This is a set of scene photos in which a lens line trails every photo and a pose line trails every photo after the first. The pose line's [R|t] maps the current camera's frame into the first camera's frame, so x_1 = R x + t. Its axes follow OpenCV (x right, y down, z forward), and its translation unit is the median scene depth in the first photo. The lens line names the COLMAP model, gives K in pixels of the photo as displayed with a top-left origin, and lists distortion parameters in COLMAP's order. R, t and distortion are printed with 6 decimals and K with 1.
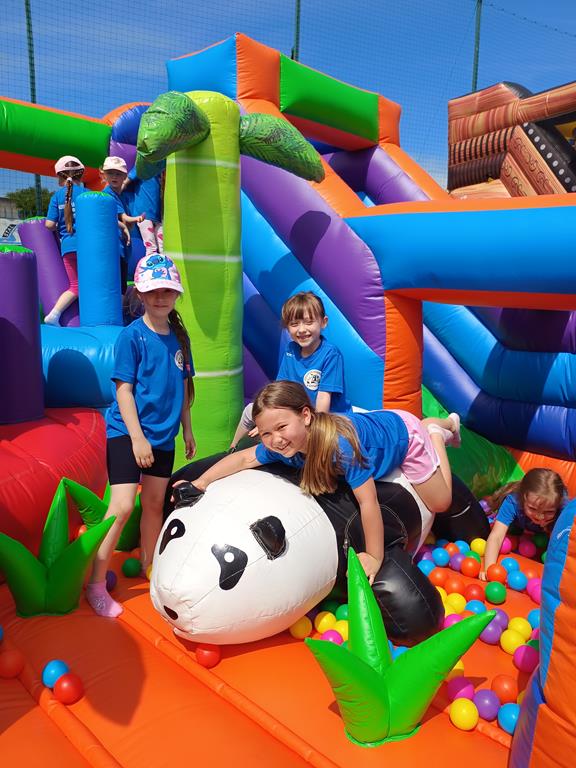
lens RADIAL K [[624.0, 0, 288.0], [0, 624.0, 384.0], [0, 0, 1]] dist [-0.224399, 0.076446]
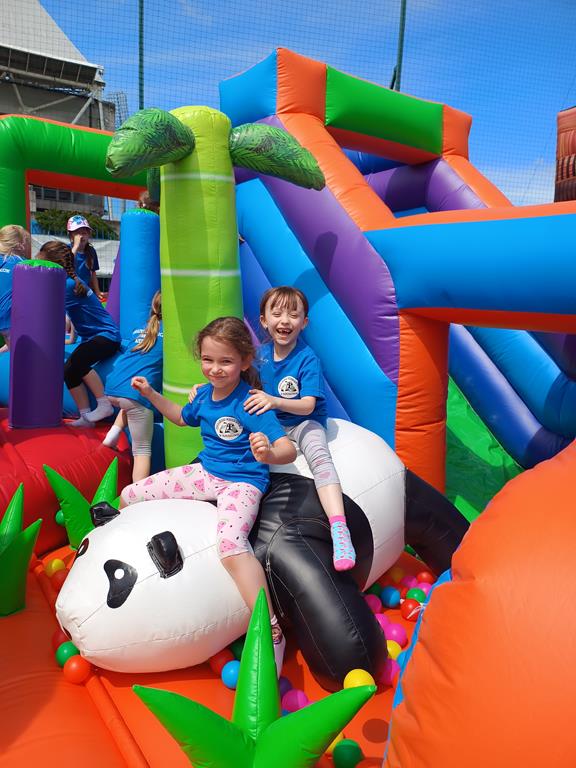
lens RADIAL K [[624.0, 0, 288.0], [0, 624.0, 384.0], [0, 0, 1]] dist [-0.224399, 0.076446]
pose [[0.963897, 0.046997, -0.262096, 0.240651], [-0.057460, 0.997822, -0.032399, -0.001430], [0.260002, 0.046289, 0.964498, 0.076334]]
